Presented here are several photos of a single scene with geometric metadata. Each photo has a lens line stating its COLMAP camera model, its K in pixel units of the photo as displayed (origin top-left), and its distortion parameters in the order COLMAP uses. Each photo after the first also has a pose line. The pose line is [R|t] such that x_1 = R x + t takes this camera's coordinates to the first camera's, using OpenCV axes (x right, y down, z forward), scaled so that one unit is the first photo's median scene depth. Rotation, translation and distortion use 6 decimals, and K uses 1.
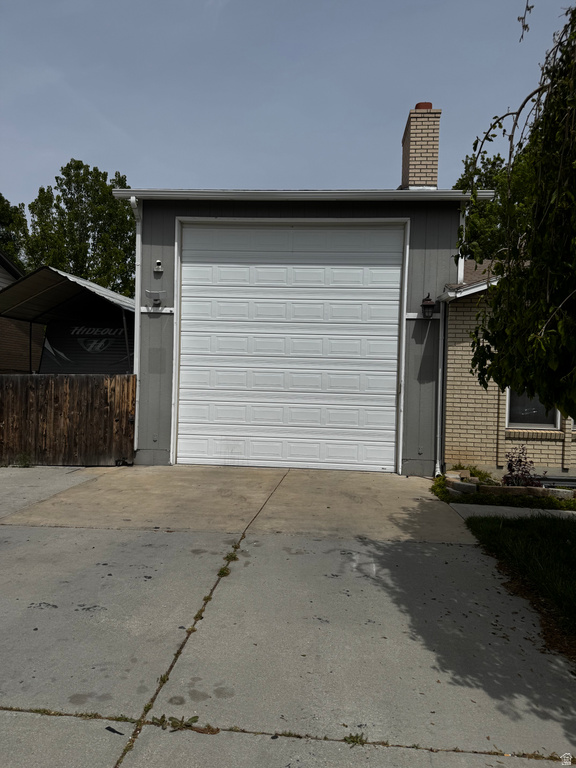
lens RADIAL K [[553.6, 0, 288.0], [0, 553.6, 384.0], [0, 0, 1]] dist [0.167039, -0.148098]
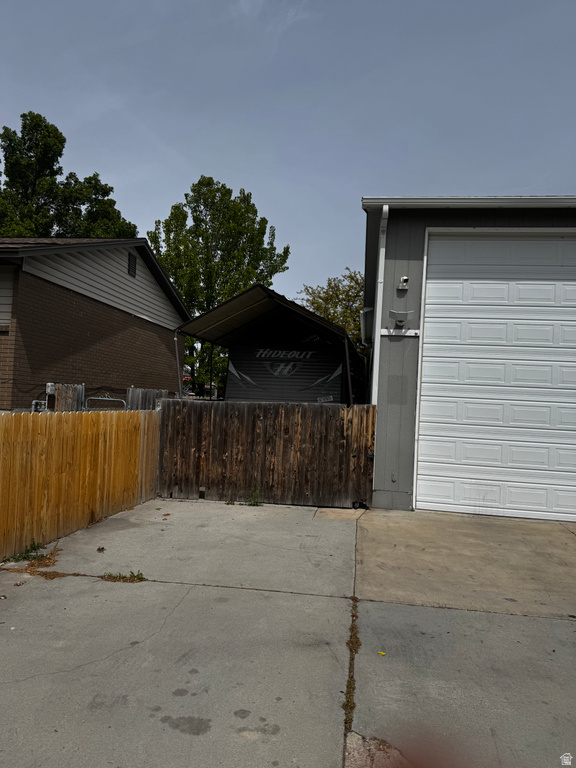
lens RADIAL K [[553.6, 0, 288.0], [0, 553.6, 384.0], [0, 0, 1]] dist [0.167039, -0.148098]
pose [[0.998757, 0.021602, -0.044912, -0.368523], [-0.023154, 0.999142, -0.034335, -0.016380], [0.044132, 0.035332, 0.998401, 0.114548]]
